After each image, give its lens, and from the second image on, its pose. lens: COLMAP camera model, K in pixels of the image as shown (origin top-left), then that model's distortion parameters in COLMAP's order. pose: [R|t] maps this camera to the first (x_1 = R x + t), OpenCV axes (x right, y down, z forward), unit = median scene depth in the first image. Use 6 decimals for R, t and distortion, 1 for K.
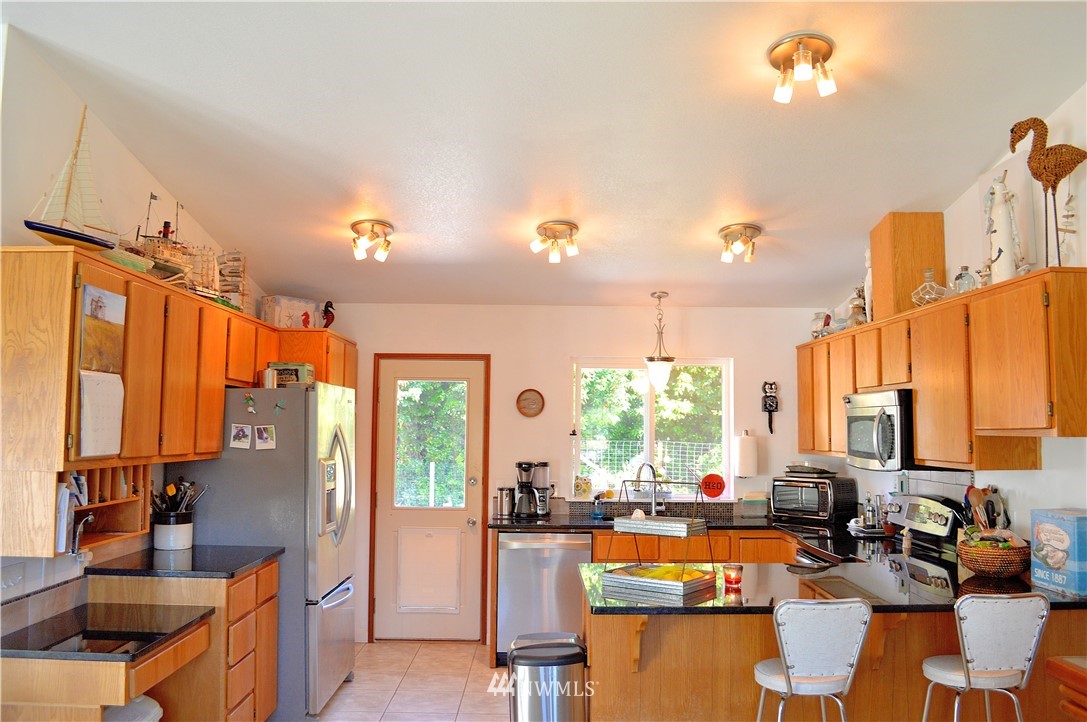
lens RADIAL K [[865.7, 0, 543.9], [0, 865.7, 362.4], [0, 0, 1]] dist [-0.095043, 0.011775]
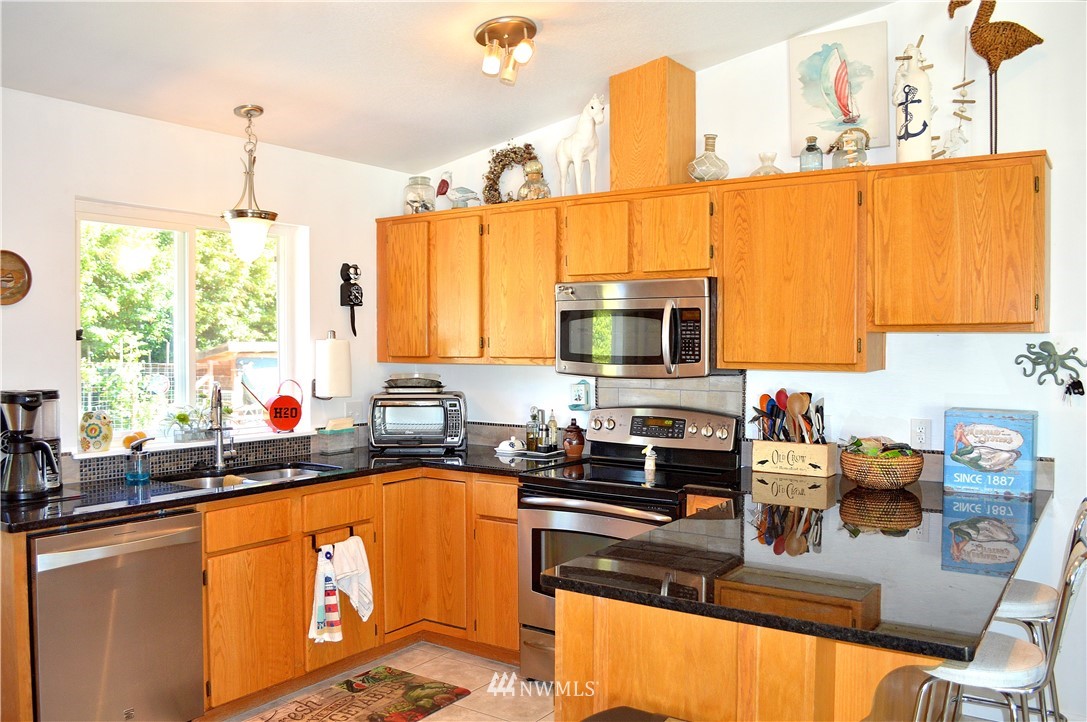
lens RADIAL K [[865.7, 0, 543.6], [0, 865.7, 357.5], [0, 0, 1]] dist [-0.095043, 0.011775]
pose [[0.570778, -0.022817, 0.820787, -0.247363], [-0.057270, 0.996073, 0.067515, 0.044133], [-0.819105, -0.085542, 0.567230, 0.469419]]
